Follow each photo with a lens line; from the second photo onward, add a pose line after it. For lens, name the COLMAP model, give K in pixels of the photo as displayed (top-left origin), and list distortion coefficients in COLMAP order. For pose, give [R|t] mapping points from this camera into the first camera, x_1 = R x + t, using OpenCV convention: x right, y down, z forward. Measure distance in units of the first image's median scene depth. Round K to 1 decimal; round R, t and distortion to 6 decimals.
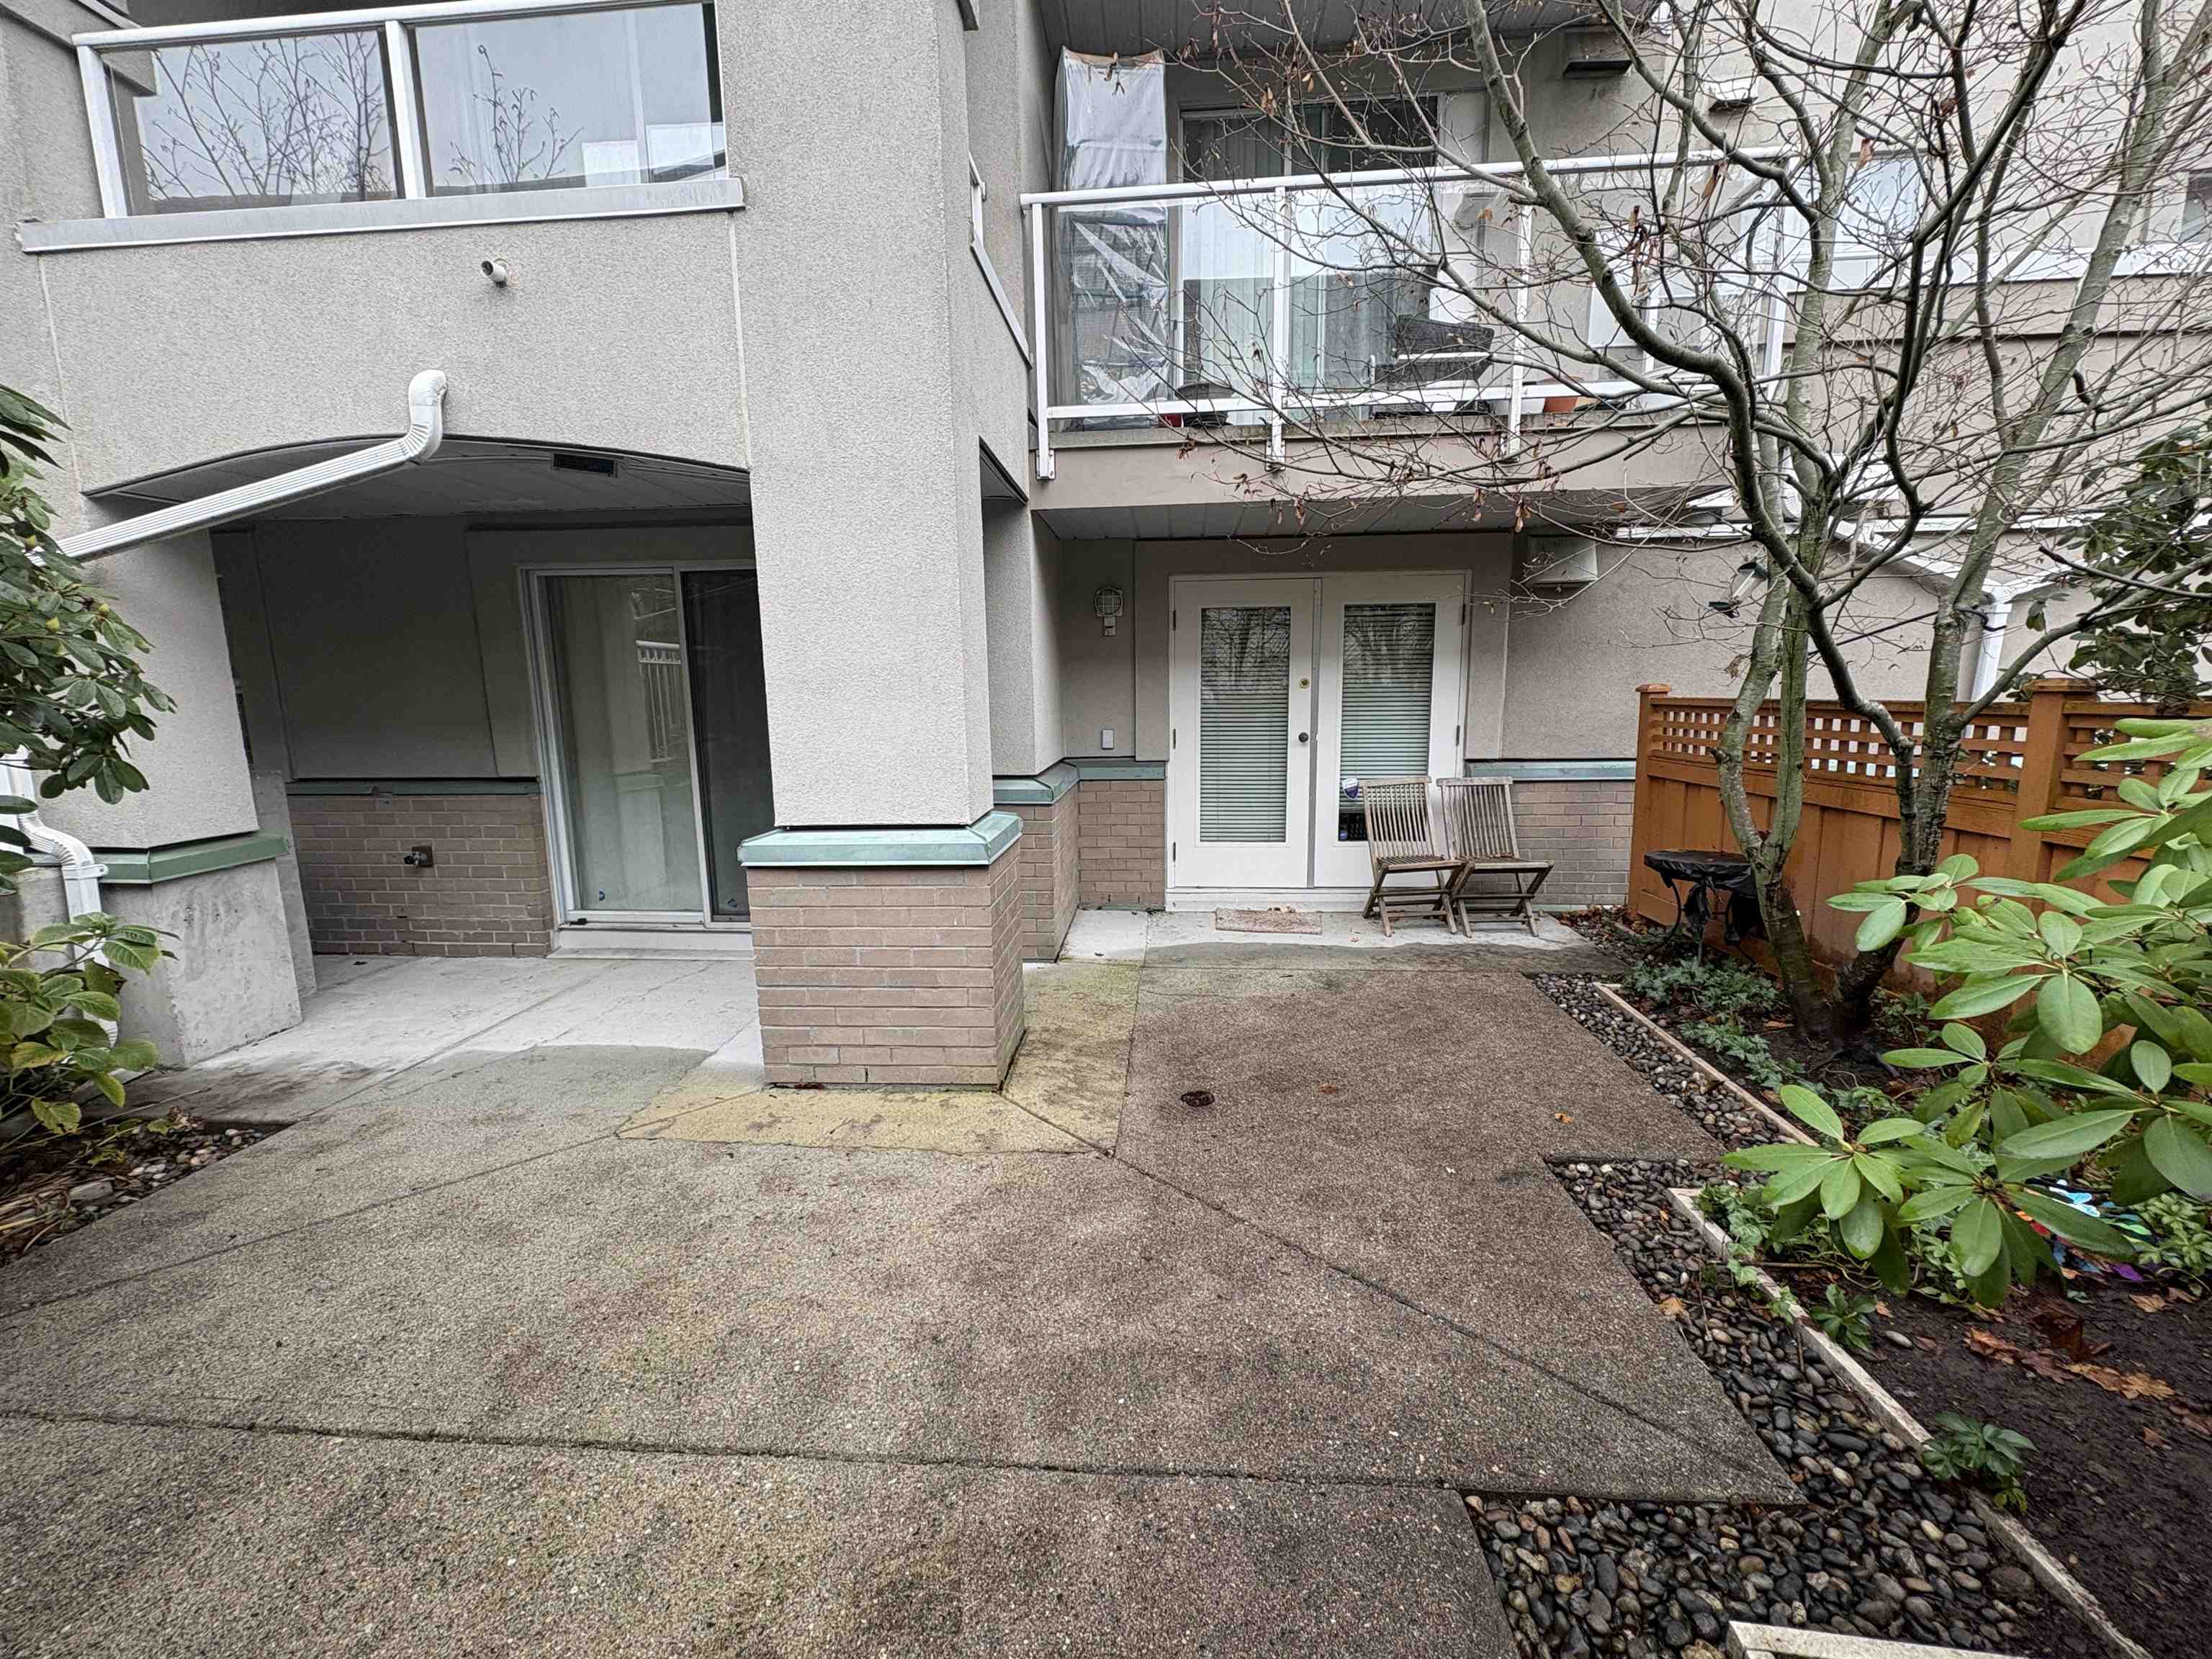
lens RADIAL K [[863.3, 0, 1106.0], [0, 863.3, 829.5], [0, 0, 1]] dist [0.001329, 0.000016]
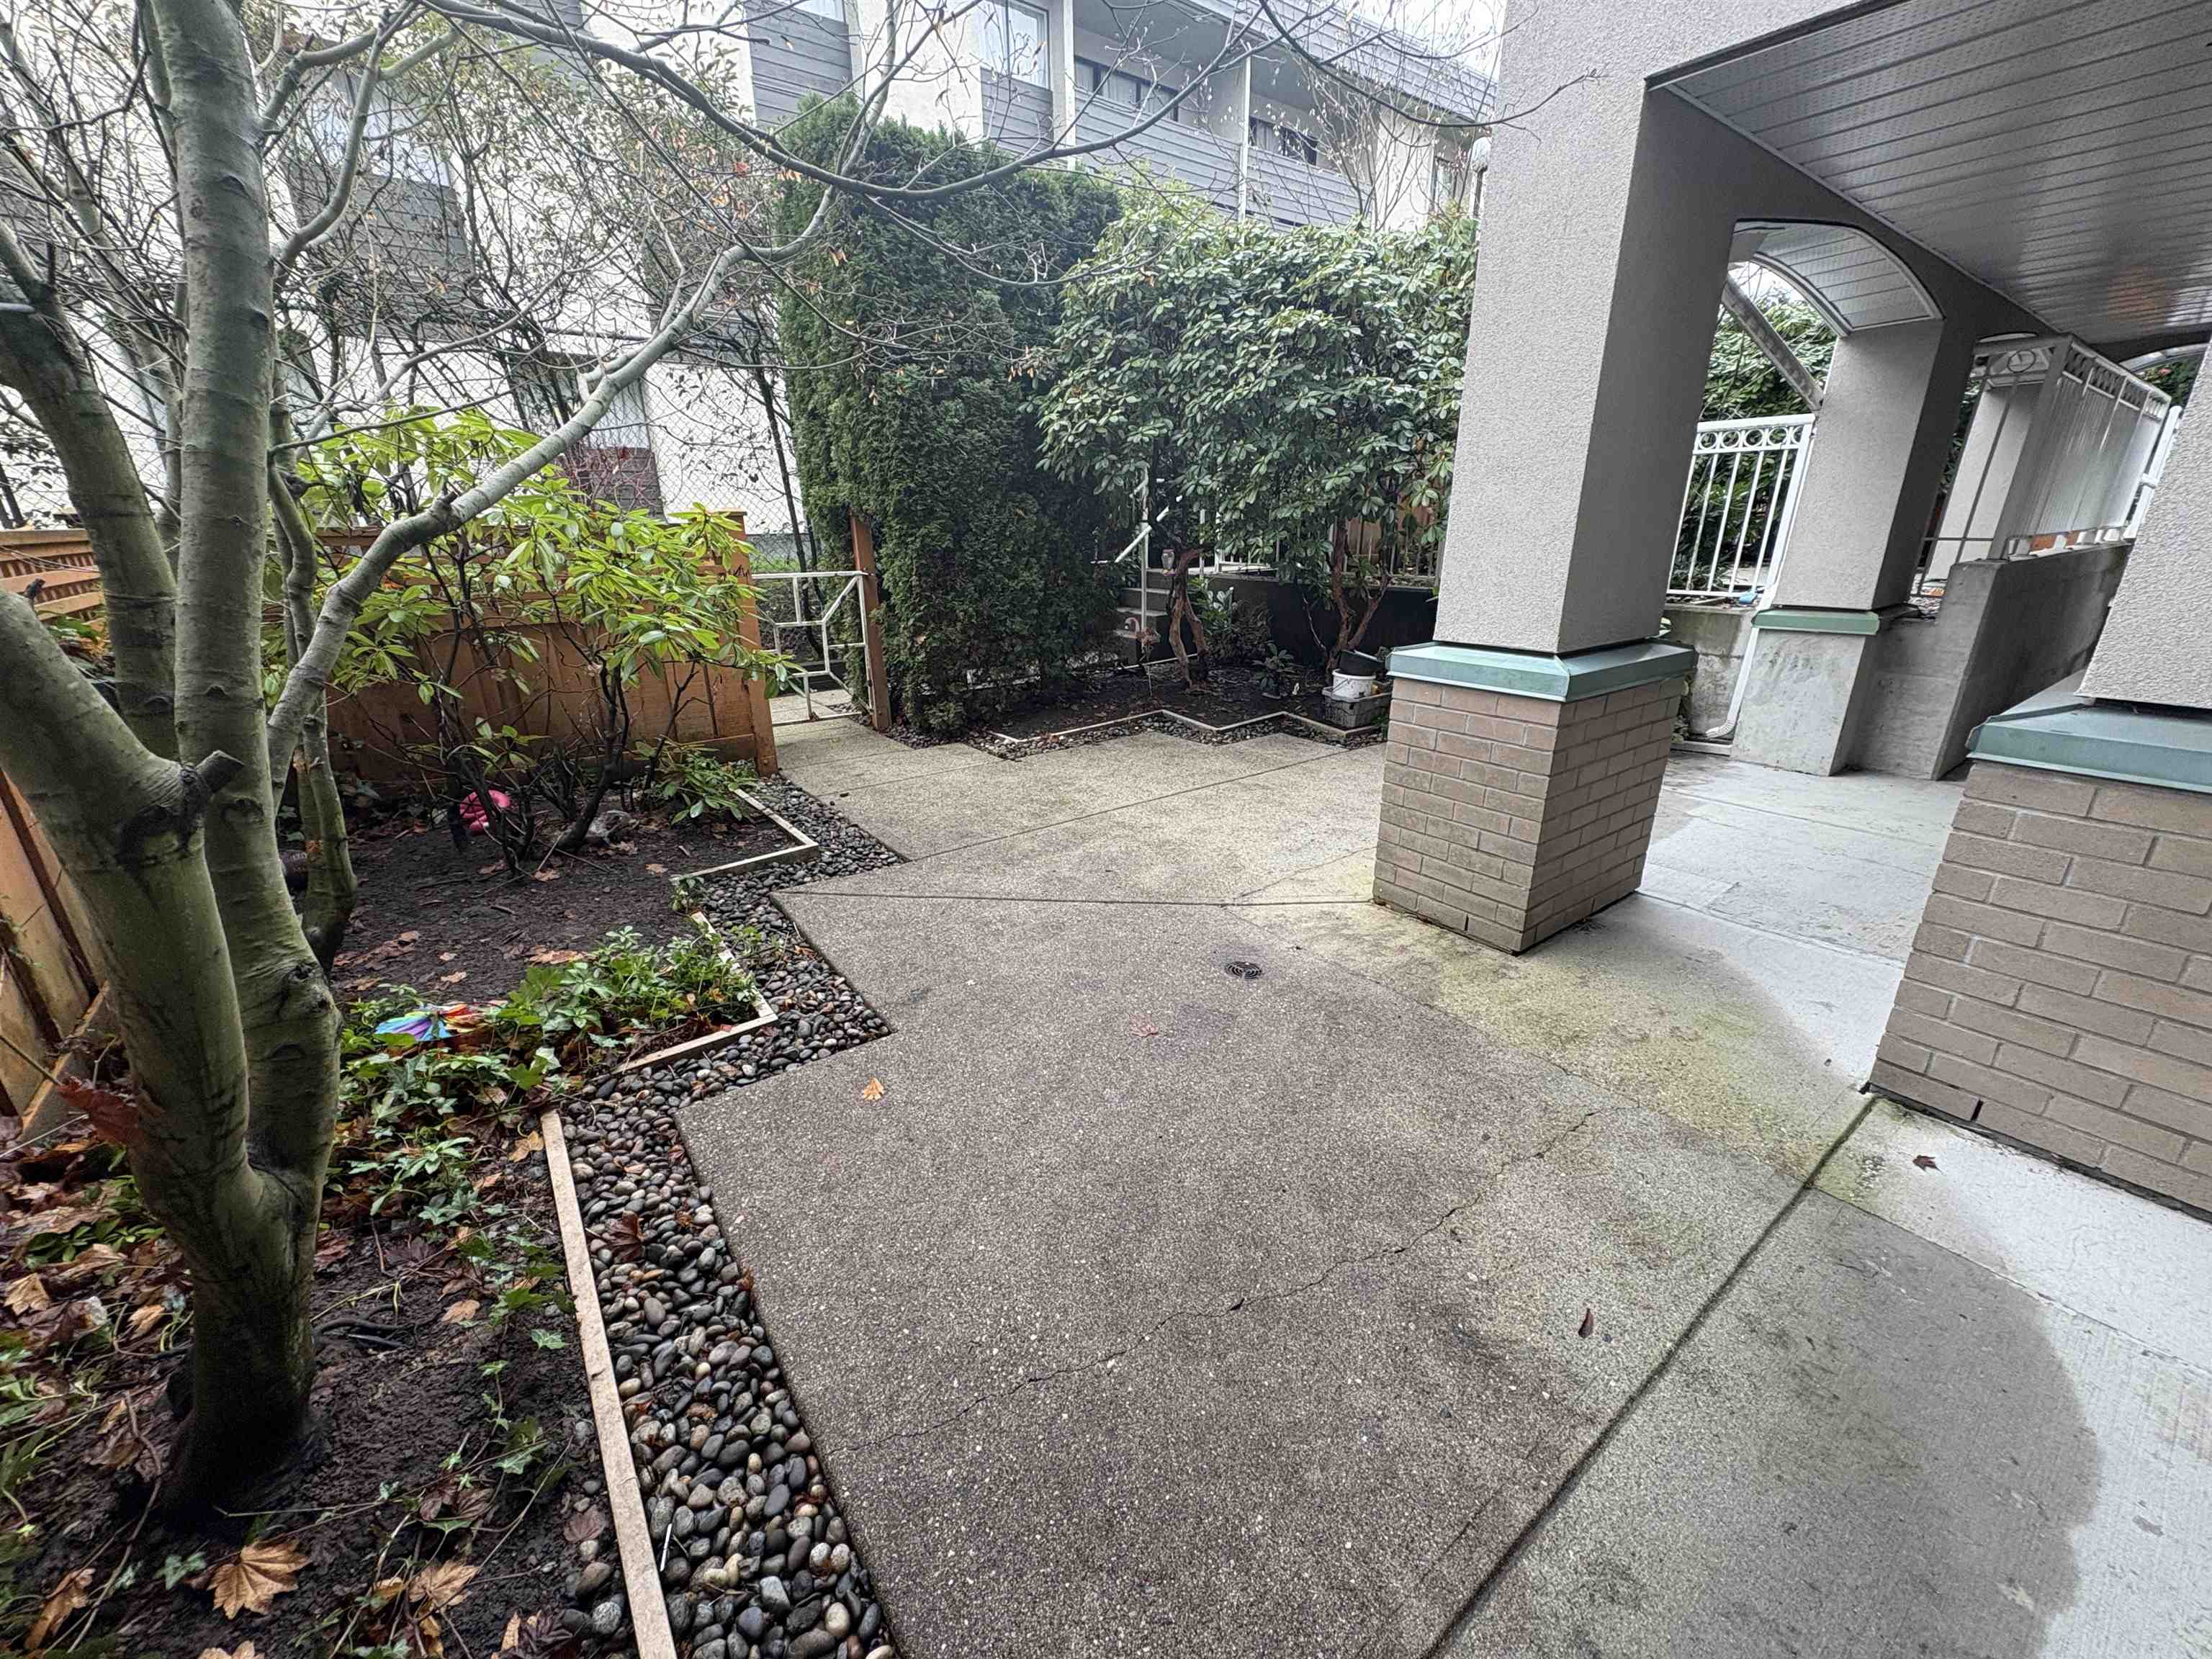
lens RADIAL K [[876.8, 0, 1106.8], [0, 876.8, 828.0], [0, 0, 1]] dist [-0.000120, 0.000221]
pose [[-0.745435, 0.241114, -0.621442, 0.737454], [-0.086809, 0.889232, 0.449144, -0.215889], [0.660902, 0.388754, -0.641934, 1.422011]]
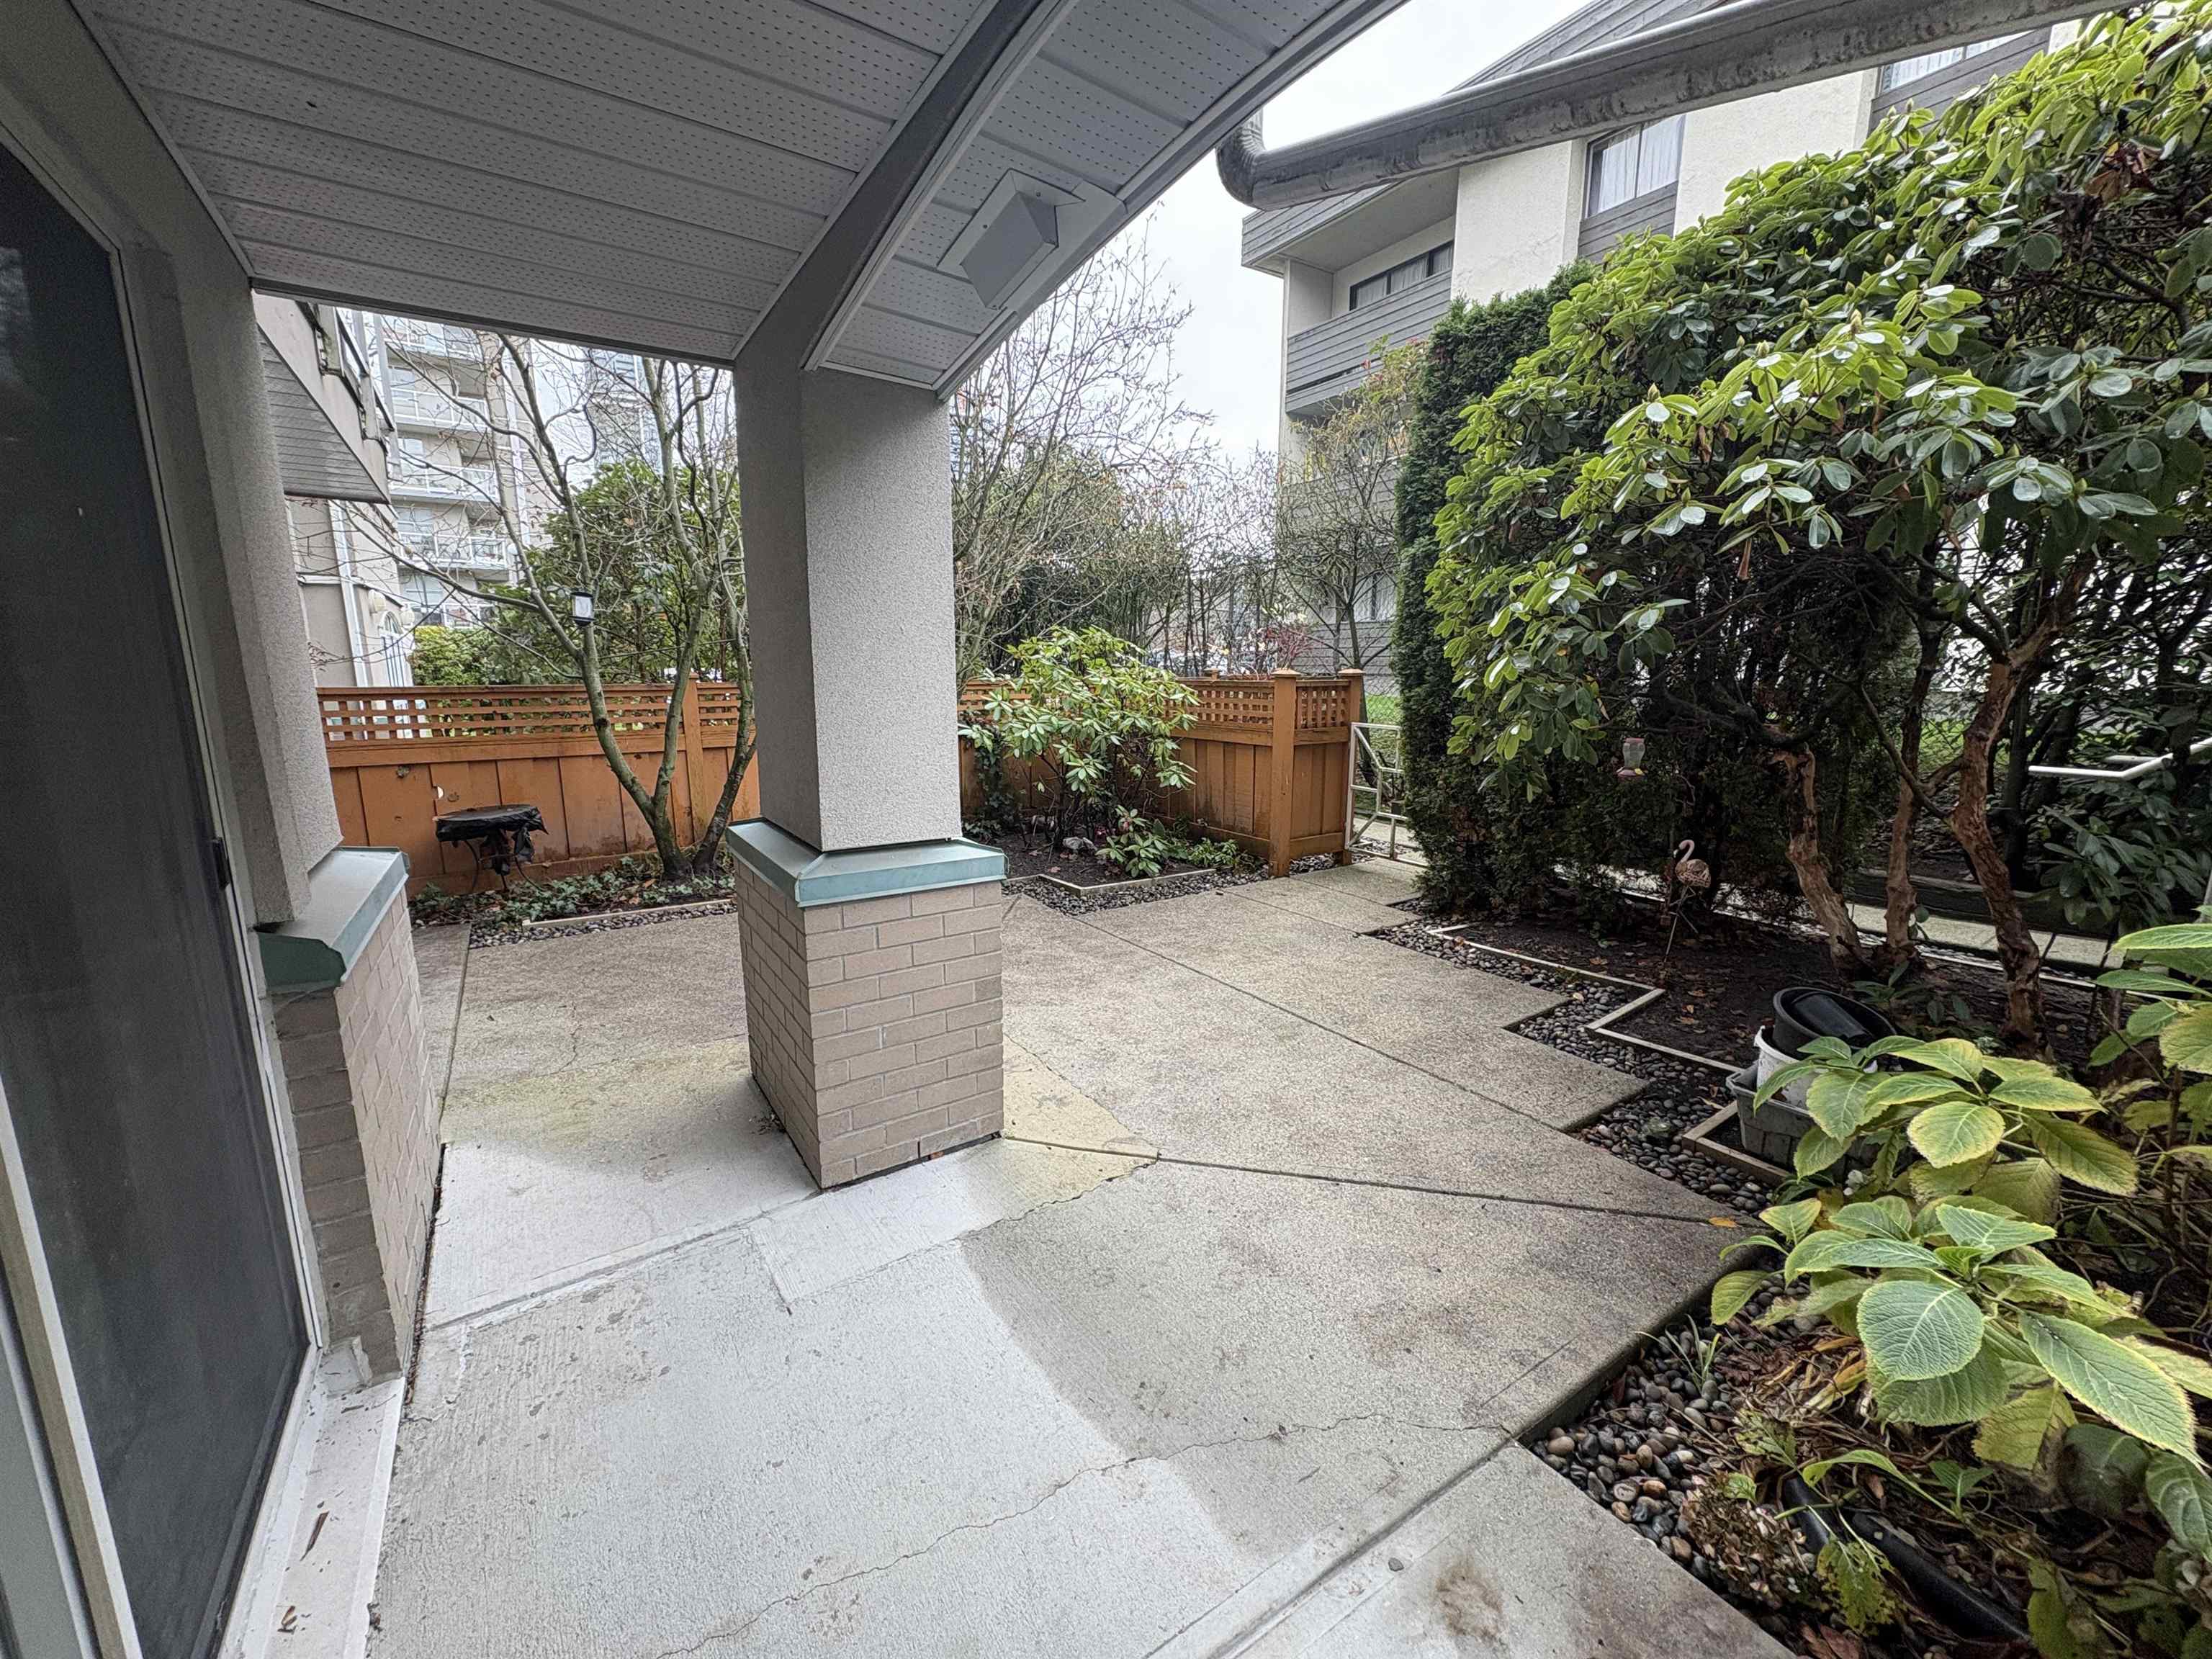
lens RADIAL K [[876.8, 0, 1106.8], [0, 876.8, 828.0], [0, 0, 1]] dist [-0.000120, 0.000221]
pose [[-0.621597, -0.127422, 0.772904, -1.107469], [0.132704, 0.955290, 0.264216, -0.211207], [-0.772015, 0.266803, -0.576896, 1.363968]]
